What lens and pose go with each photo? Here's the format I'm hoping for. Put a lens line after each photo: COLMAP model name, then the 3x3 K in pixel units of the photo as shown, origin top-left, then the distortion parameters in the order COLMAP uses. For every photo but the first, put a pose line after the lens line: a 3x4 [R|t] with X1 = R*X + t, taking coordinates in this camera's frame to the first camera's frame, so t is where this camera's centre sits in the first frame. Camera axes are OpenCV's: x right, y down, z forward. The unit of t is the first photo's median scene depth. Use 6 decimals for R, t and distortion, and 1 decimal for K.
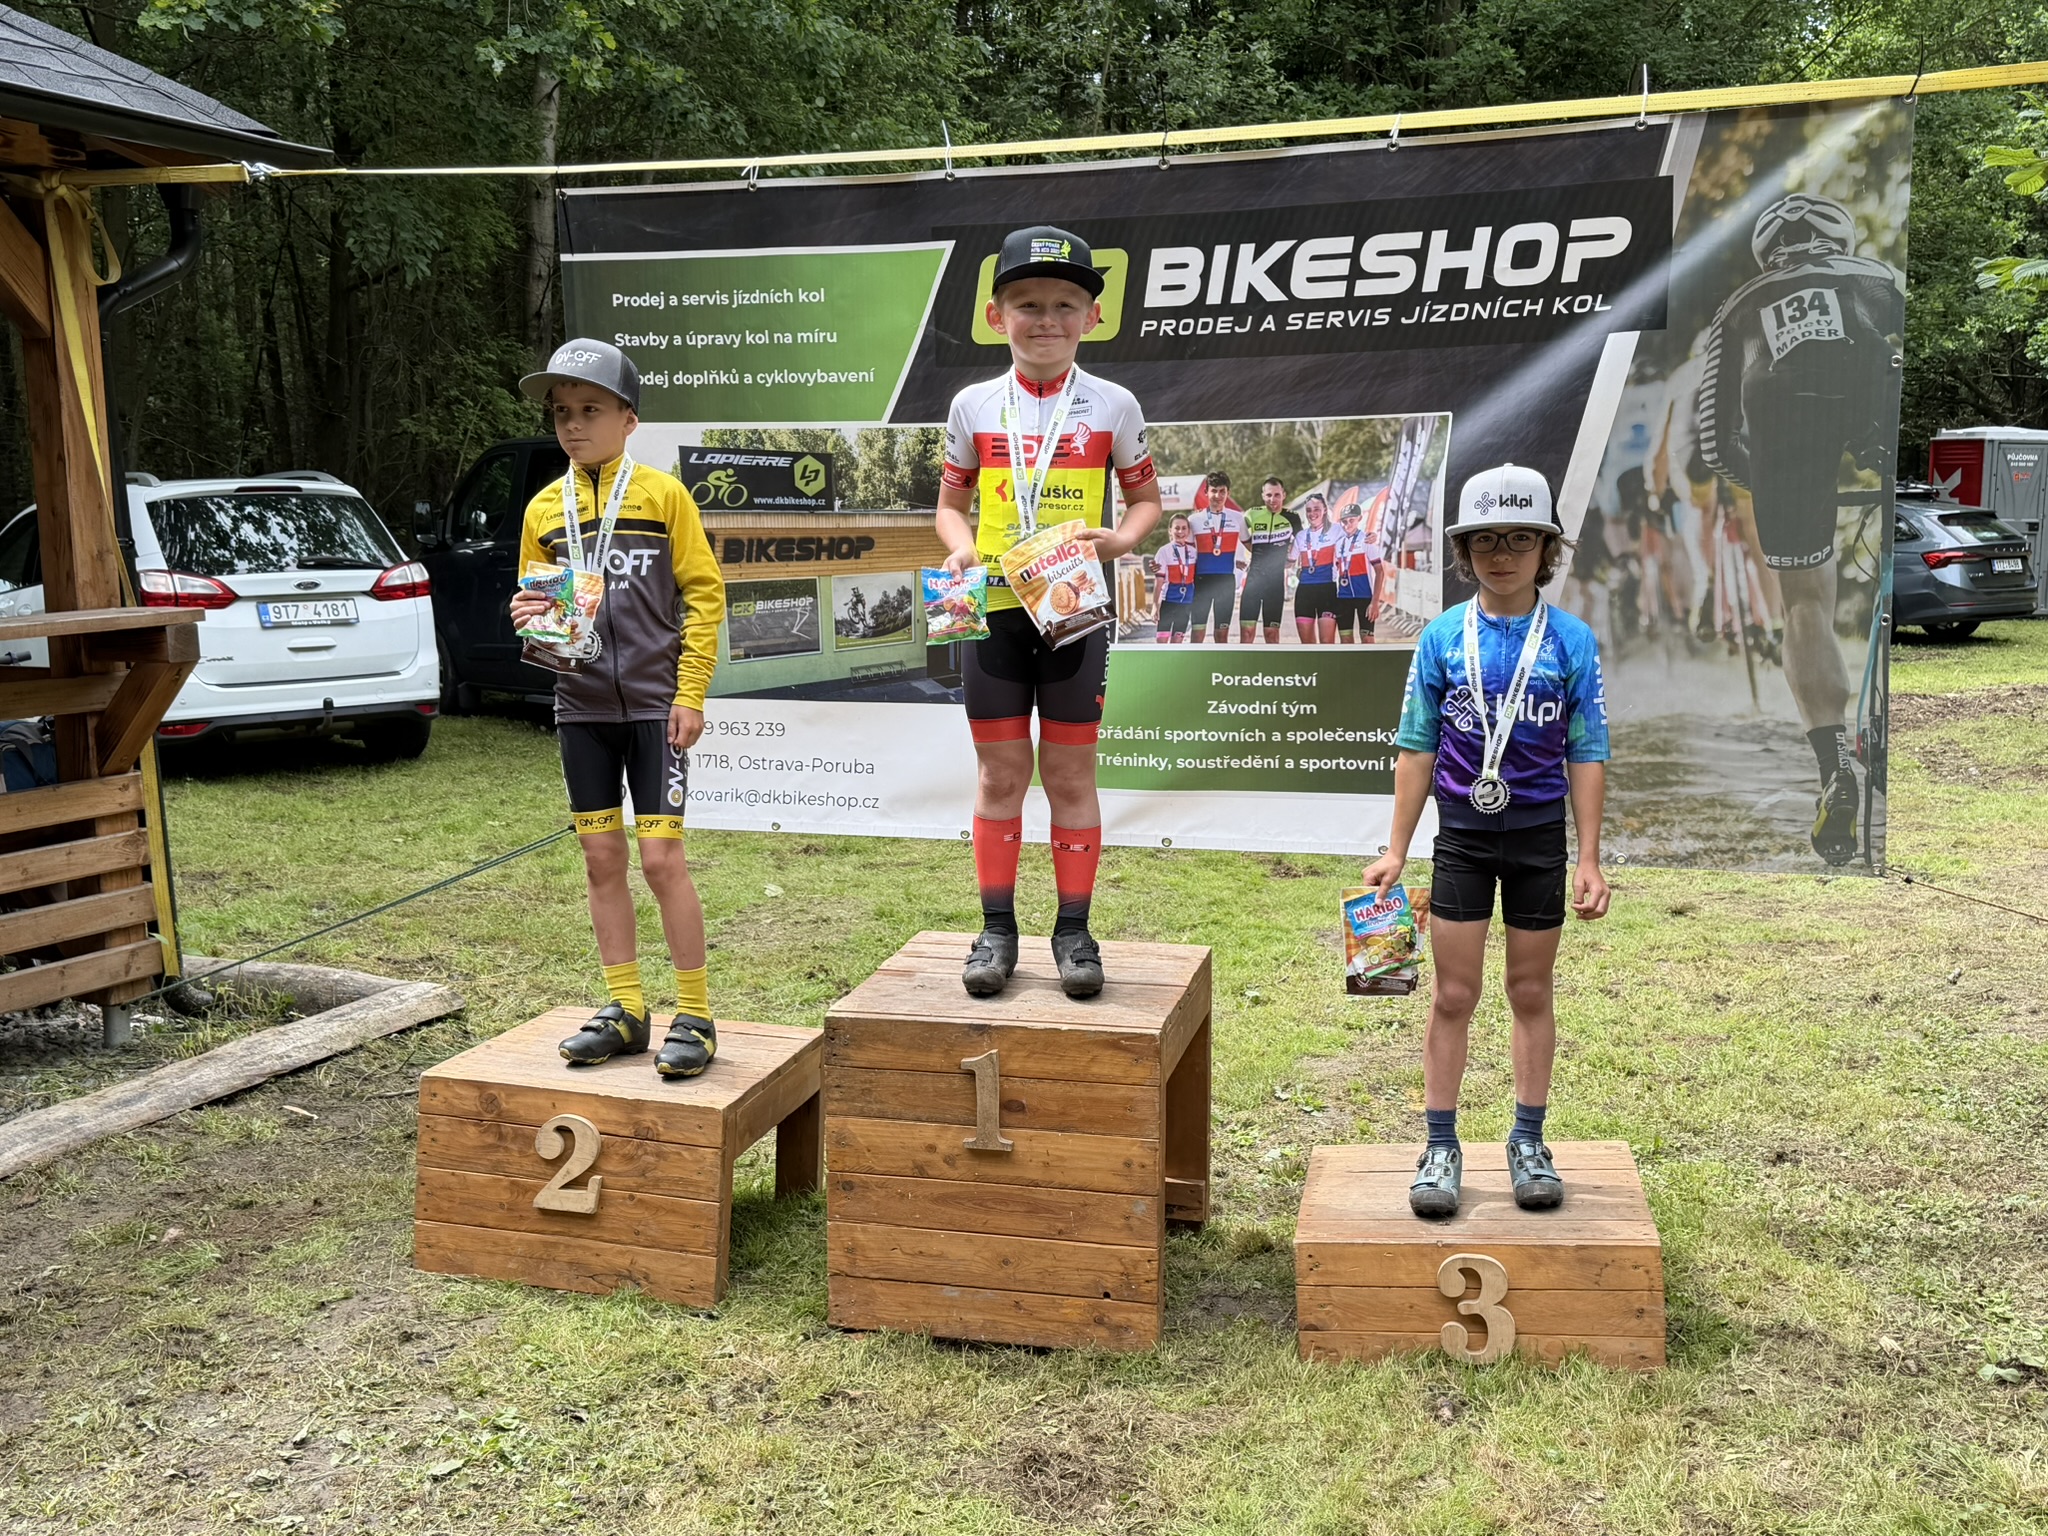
lens RADIAL K [[2193.8, 0, 1007.7], [0, 2193.8, 758.4], [0, 0, 1]] dist [0.114284, 0.000000]
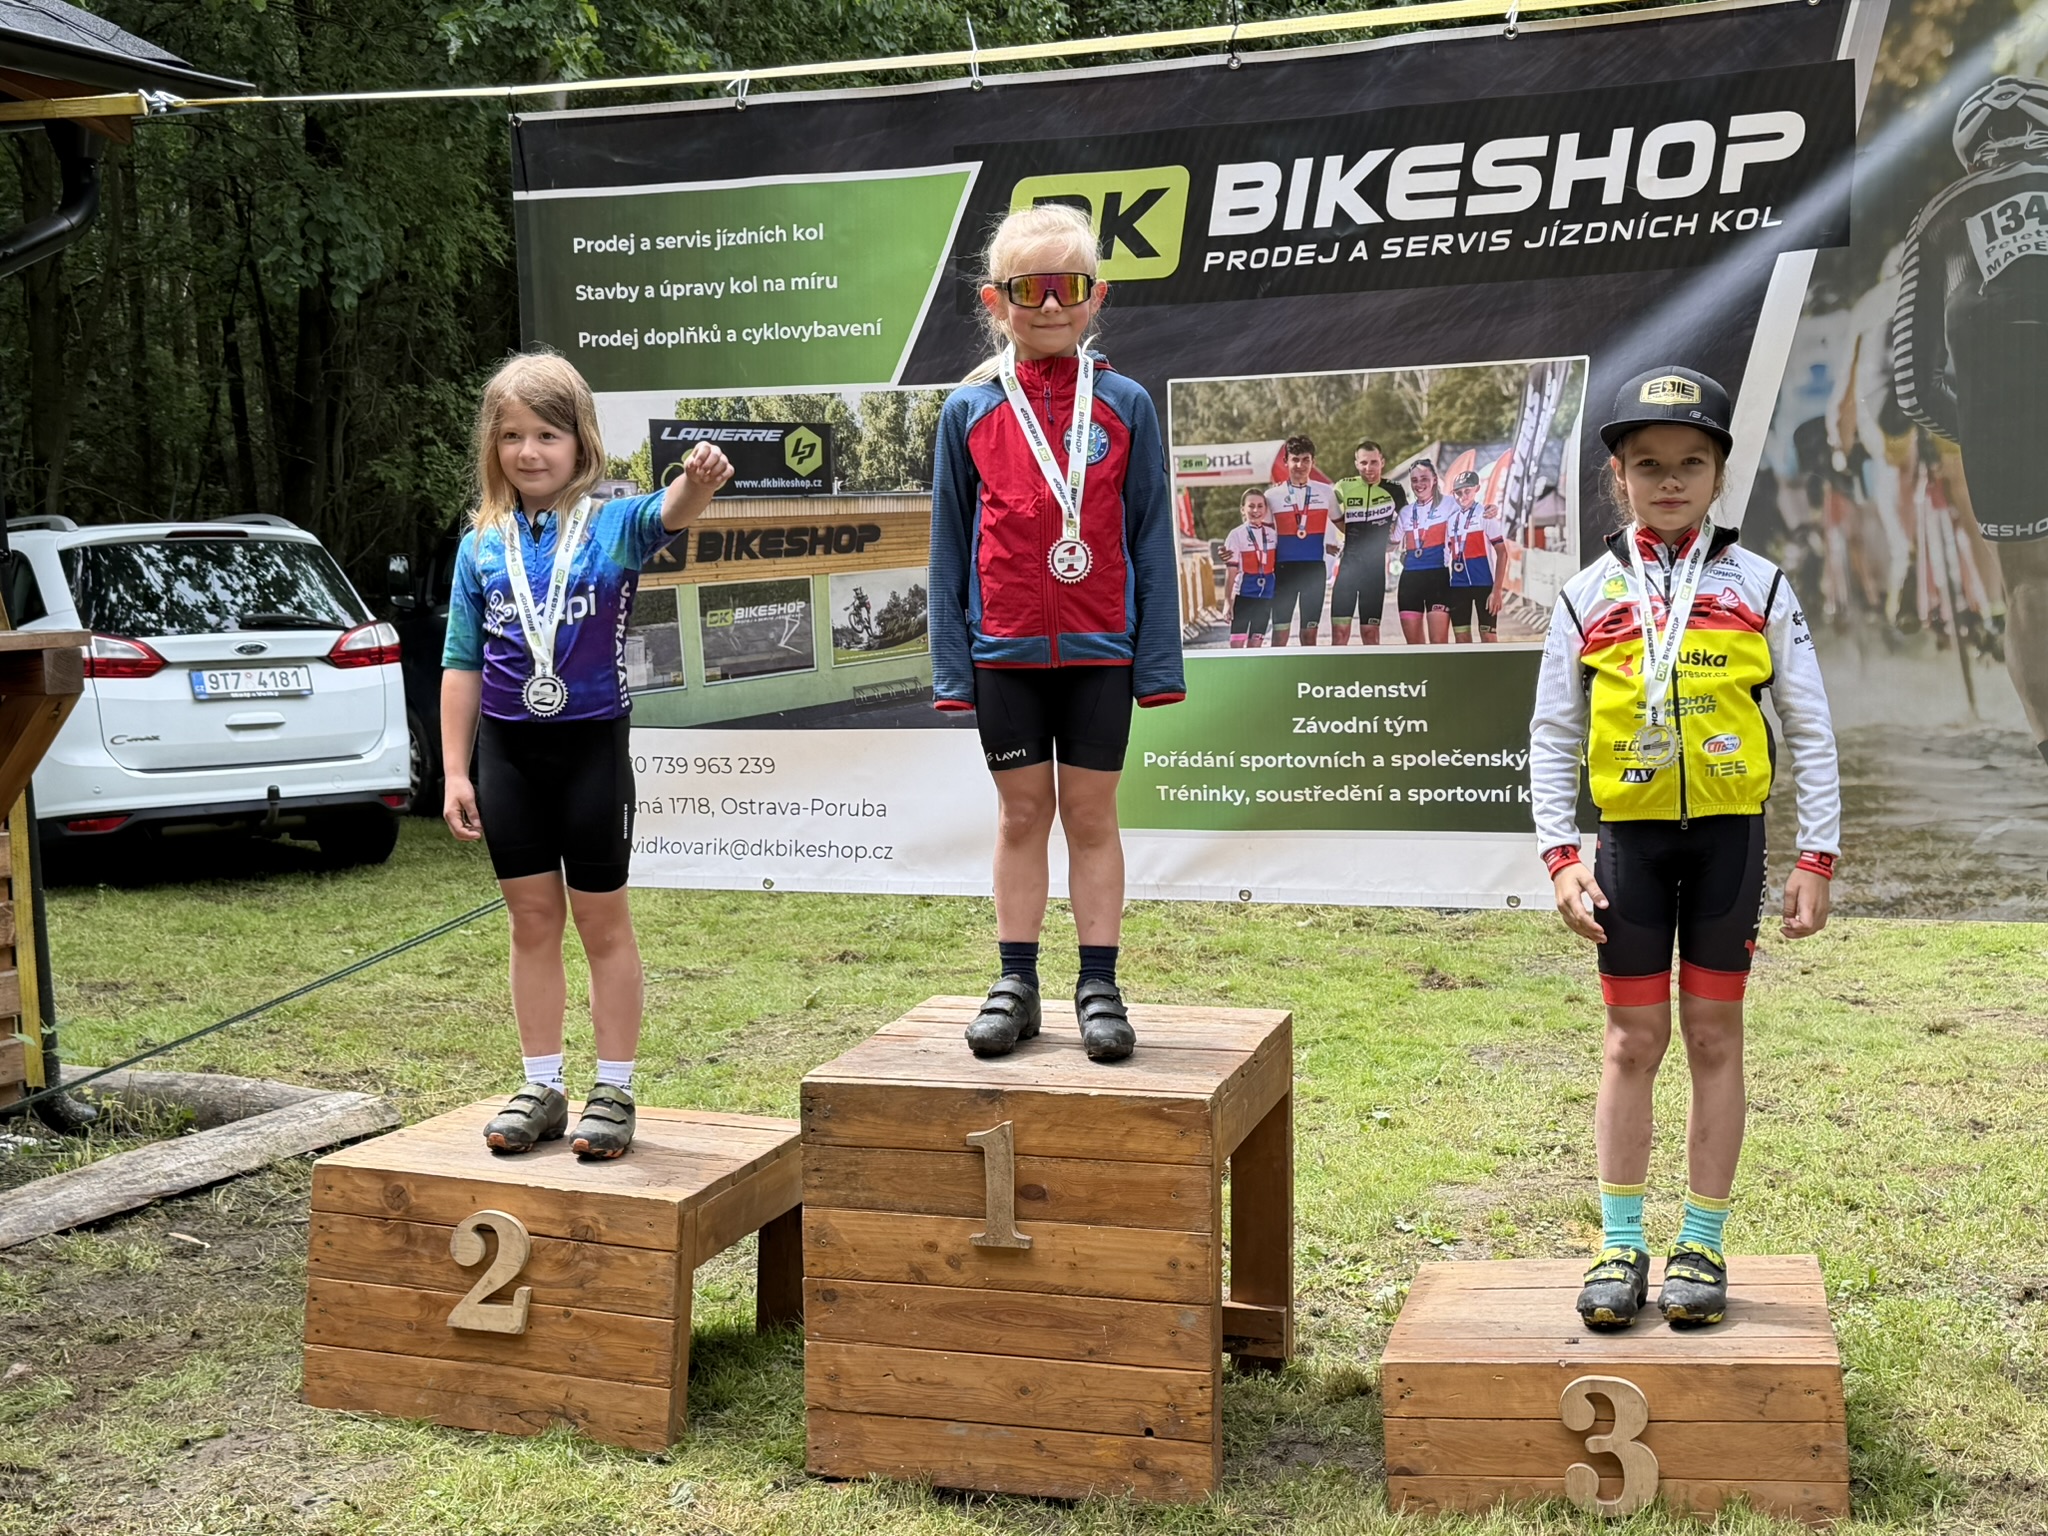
lens RADIAL K [[2729.4, 0, 1028.5], [0, 2729.4, 763.9], [0, 0, 1]] dist [0.119262, 0.000000]
pose [[0.999052, -0.004163, -0.043325, 0.039579], [0.001841, 0.998566, -0.053497, 0.047334], [0.043485, 0.053366, 0.997628, -0.007516]]
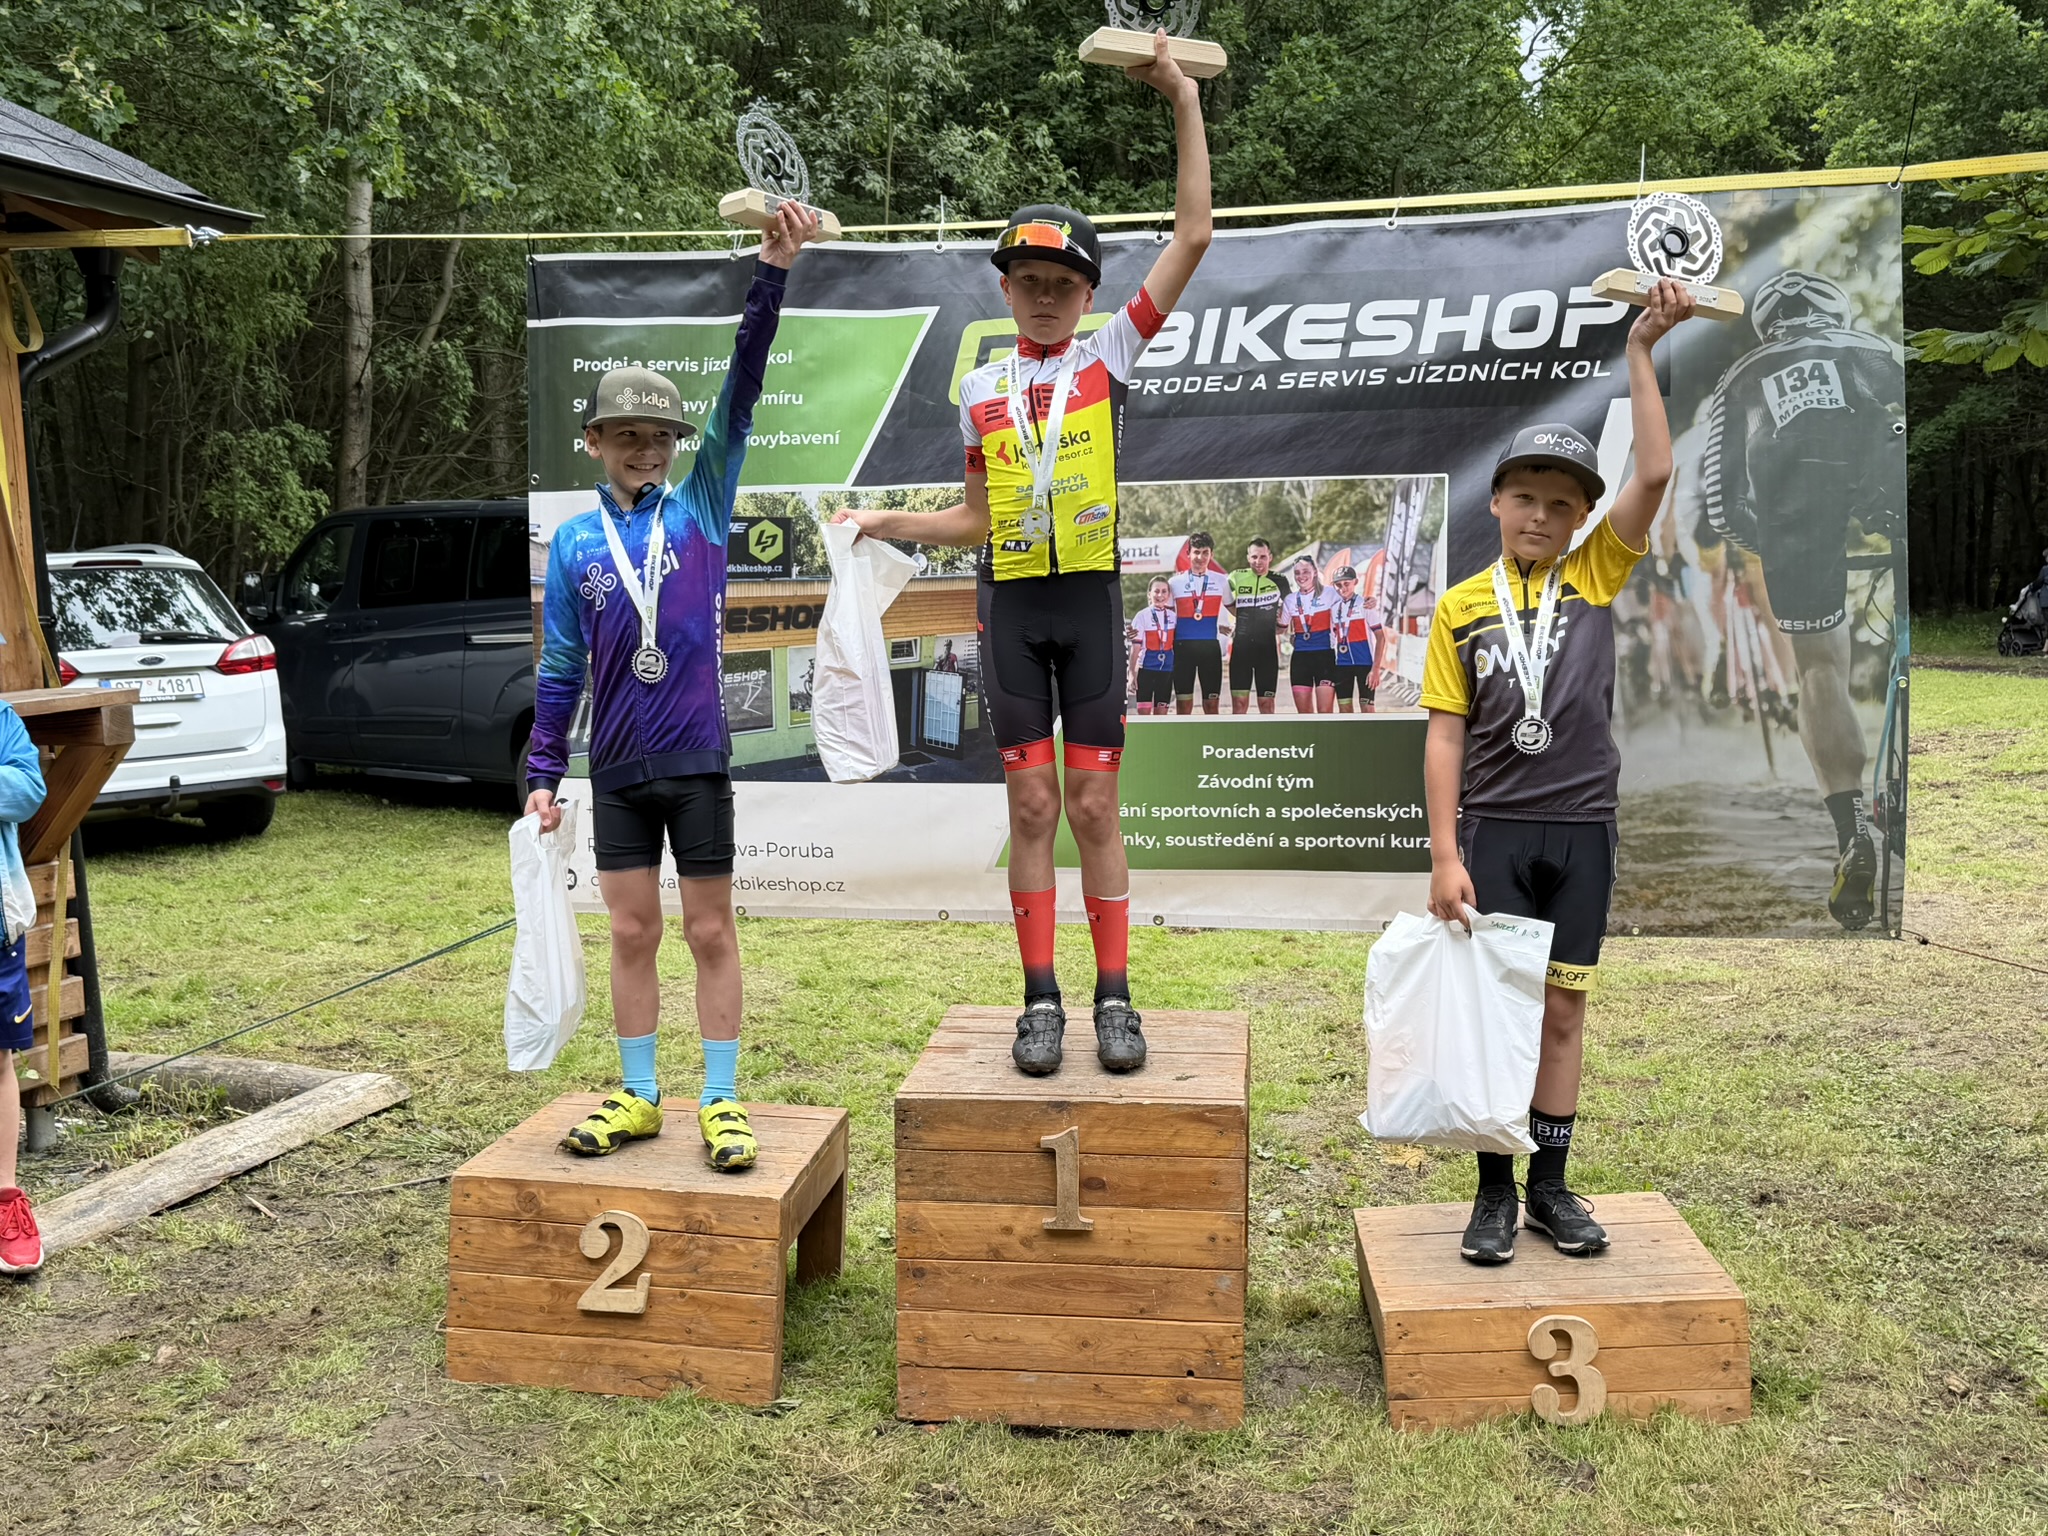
lens RADIAL K [[2109.4, 0, 1020.7], [0, 2109.4, 770.1], [0, 0, 1]] dist [0.114078, 0.000000]
pose [[0.992775, -0.019494, 0.118400, -0.118747], [0.021983, 0.999563, -0.019755, -0.007285], [-0.117964, 0.022215, 0.992769, 0.052688]]
